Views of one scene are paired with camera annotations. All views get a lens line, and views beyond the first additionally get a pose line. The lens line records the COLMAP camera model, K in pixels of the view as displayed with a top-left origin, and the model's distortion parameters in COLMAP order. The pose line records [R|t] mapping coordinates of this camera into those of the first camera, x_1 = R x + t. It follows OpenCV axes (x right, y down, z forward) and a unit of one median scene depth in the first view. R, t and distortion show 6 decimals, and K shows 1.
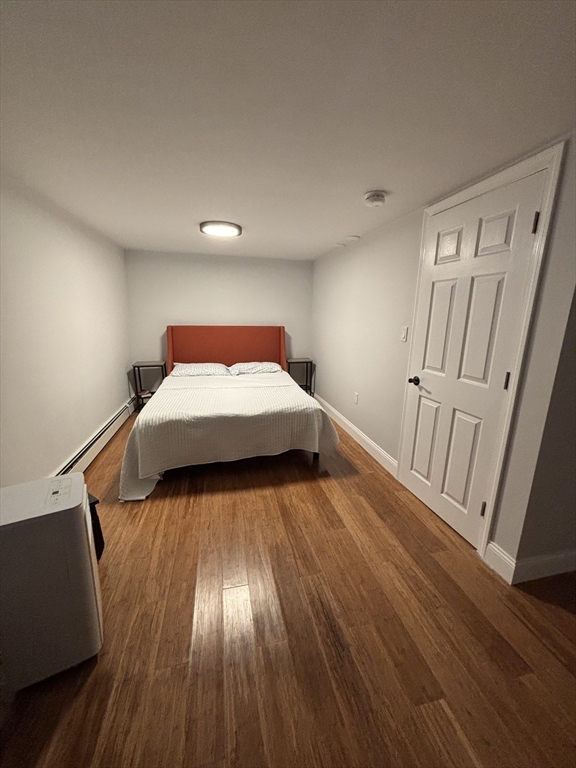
lens RADIAL K [[309.1, 0, 288.9], [0, 309.1, 384.5], [0, 0, 1]] dist [-0.006037, 0.000662]
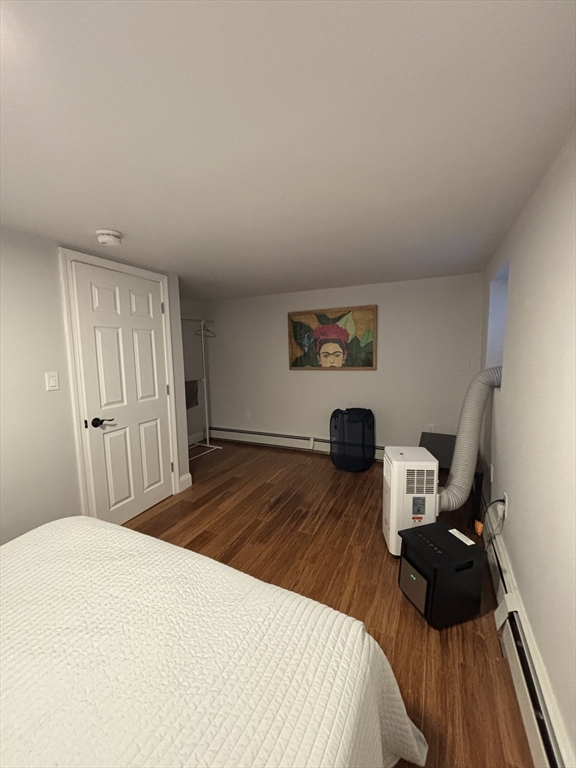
lens RADIAL K [[309.1, 0, 288.1], [0, 309.1, 383.8], [0, 0, 1]] dist [-0.006037, 0.000662]
pose [[-0.788444, -0.066150, 0.611539, -0.575279], [0.148582, 0.944278, 0.293706, -0.282283], [-0.596891, 0.322435, -0.734681, 1.130282]]
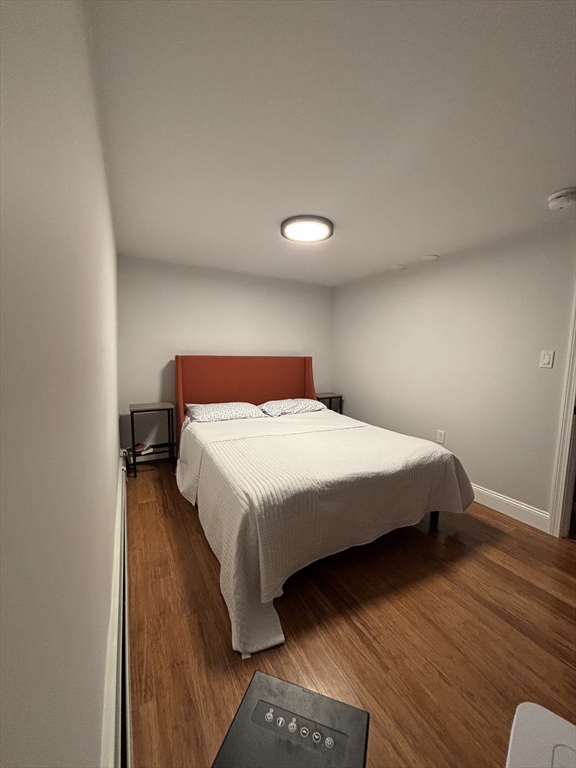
lens RADIAL K [[309.1, 0, 287.1], [0, 309.1, 381.8], [0, 0, 1]] dist [-0.006037, 0.000662]
pose [[0.965380, -0.019586, 0.260111, -0.516196], [0.052056, 0.991585, -0.118534, -0.033970], [-0.255600, 0.127970, 0.958276, 0.331450]]
